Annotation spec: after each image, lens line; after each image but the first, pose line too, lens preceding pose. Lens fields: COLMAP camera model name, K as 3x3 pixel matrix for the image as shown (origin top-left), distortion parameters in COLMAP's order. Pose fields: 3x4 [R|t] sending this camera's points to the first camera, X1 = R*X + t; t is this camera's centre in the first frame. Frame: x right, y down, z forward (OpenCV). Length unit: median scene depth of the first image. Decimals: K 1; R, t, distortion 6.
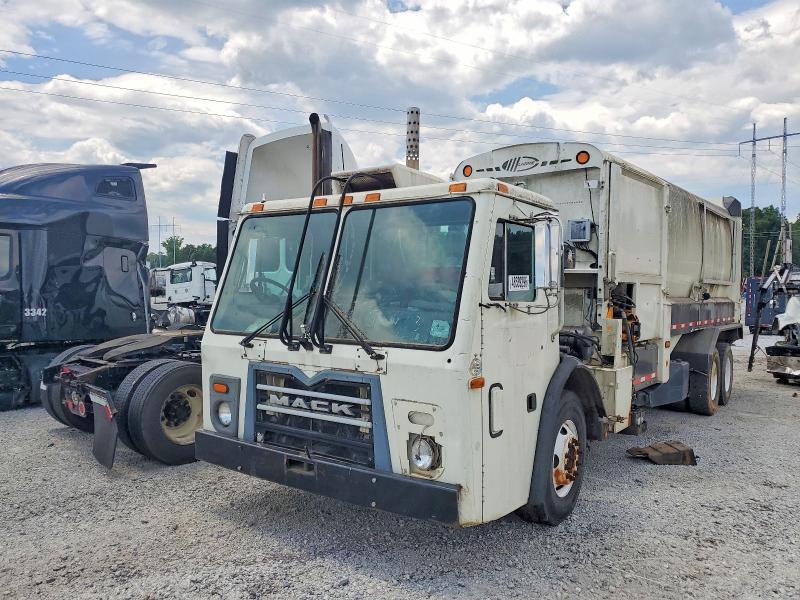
lens RADIAL K [[612.7, 0, 398.0], [0, 612.7, 297.3], [0, 0, 1]] dist [0.000663, 0.010161]
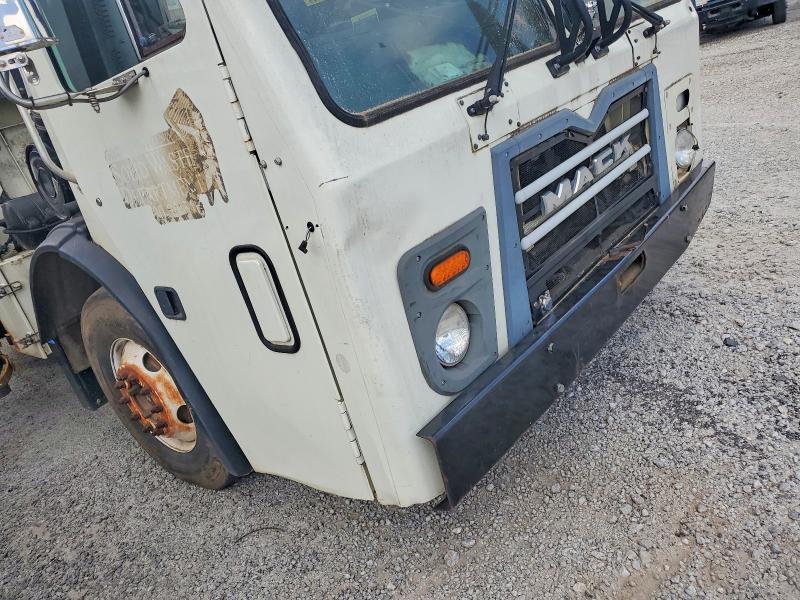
lens RADIAL K [[612.7, 0, 398.0], [0, 612.7, 297.3], [0, 0, 1]] dist [0.000663, 0.010161]
pose [[0.089205, -0.406821, 0.909142, -0.643067], [0.264107, 0.889768, 0.372238, 0.030307], [-0.960359, 0.206905, 0.186816, 1.025343]]
